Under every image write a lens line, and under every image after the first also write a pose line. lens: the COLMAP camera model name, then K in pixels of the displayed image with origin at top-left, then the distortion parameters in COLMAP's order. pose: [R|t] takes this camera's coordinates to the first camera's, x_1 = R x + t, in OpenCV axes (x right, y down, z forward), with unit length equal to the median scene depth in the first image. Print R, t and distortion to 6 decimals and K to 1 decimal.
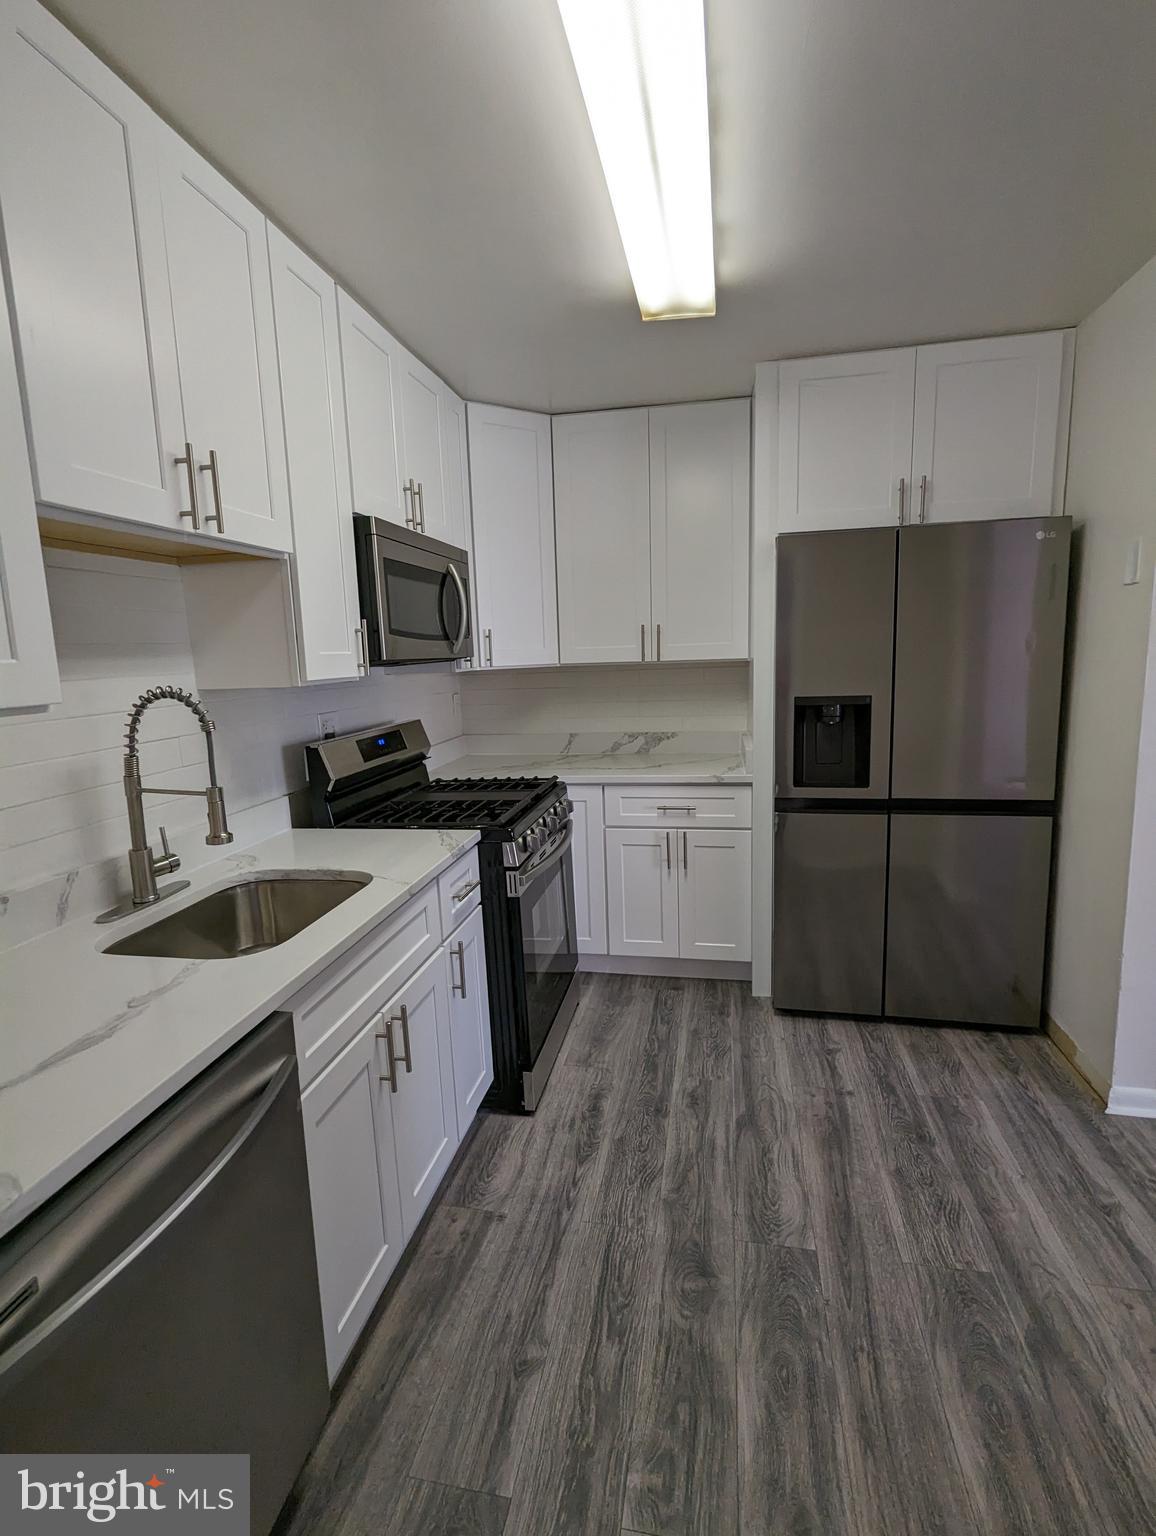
lens RADIAL K [[730.2, 0, 578.0], [0, 730.2, 768.0], [0, 0, 1]] dist [0.000490, -0.000873]
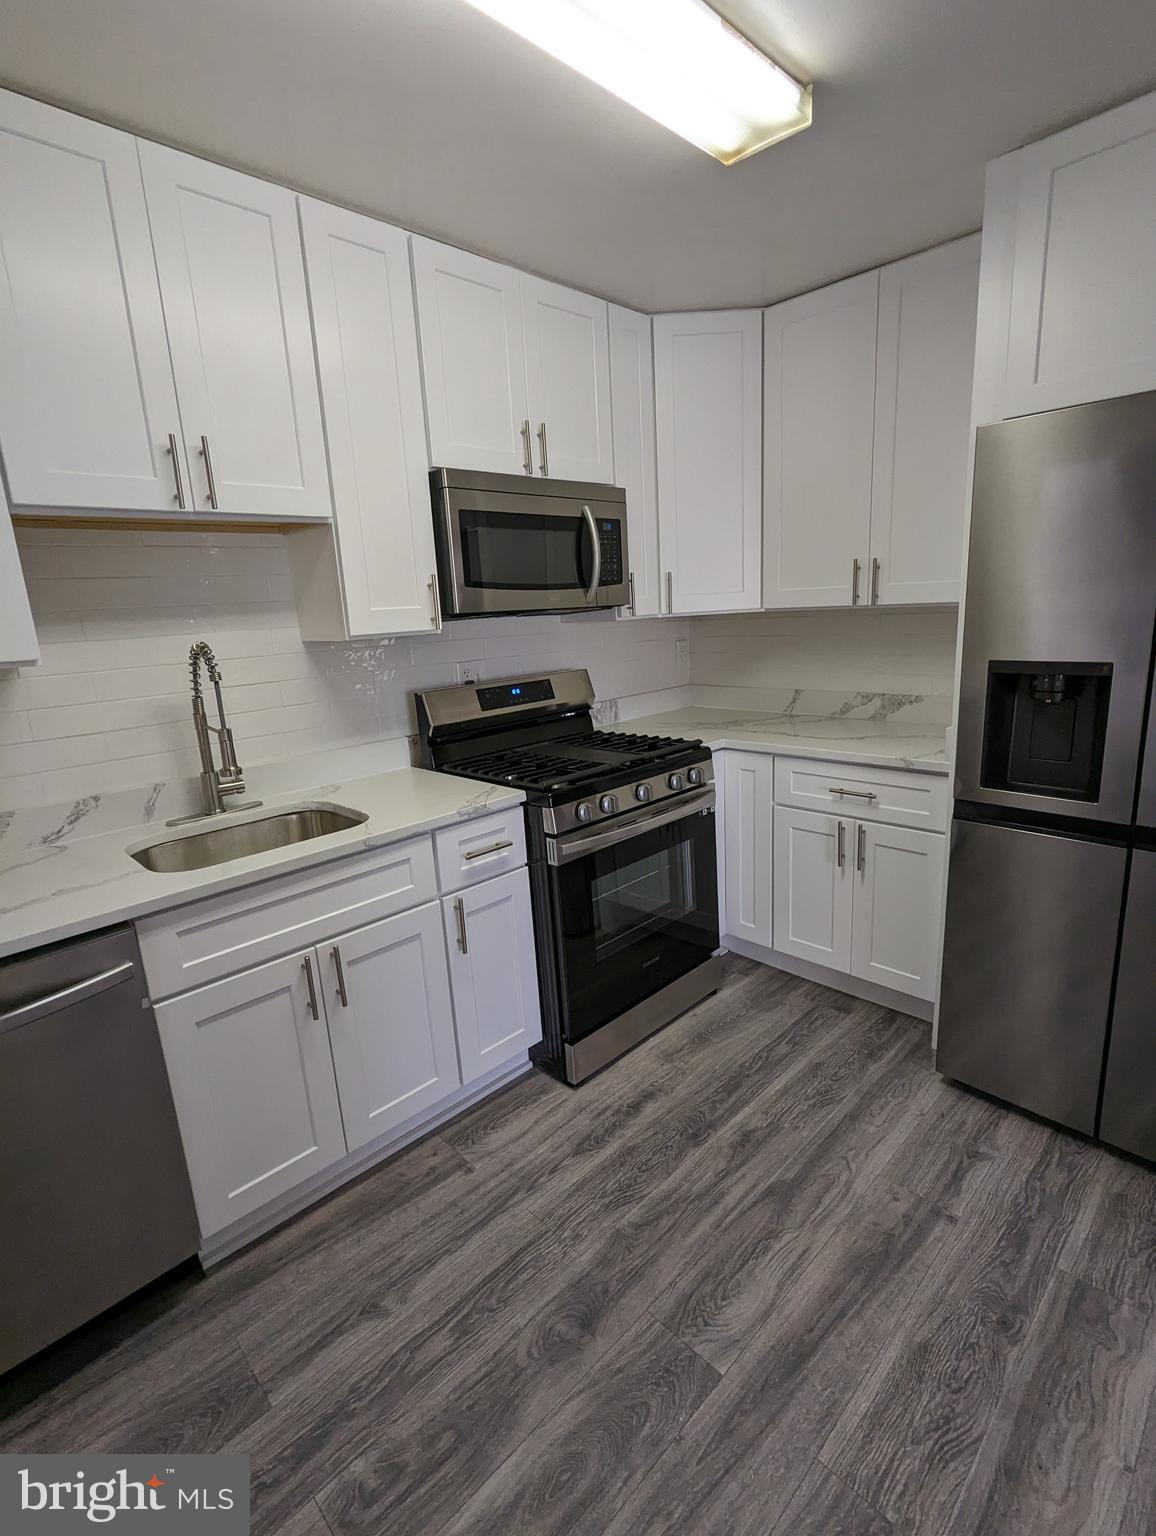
lens RADIAL K [[730.2, 0, 578.0], [0, 730.2, 768.0], [0, 0, 1]] dist [0.000490, -0.000873]
pose [[0.823165, 0.115983, -0.555831, 0.470669], [-0.066524, 0.991874, 0.108450, -0.056220], [0.563892, -0.052296, 0.824191, 0.248268]]
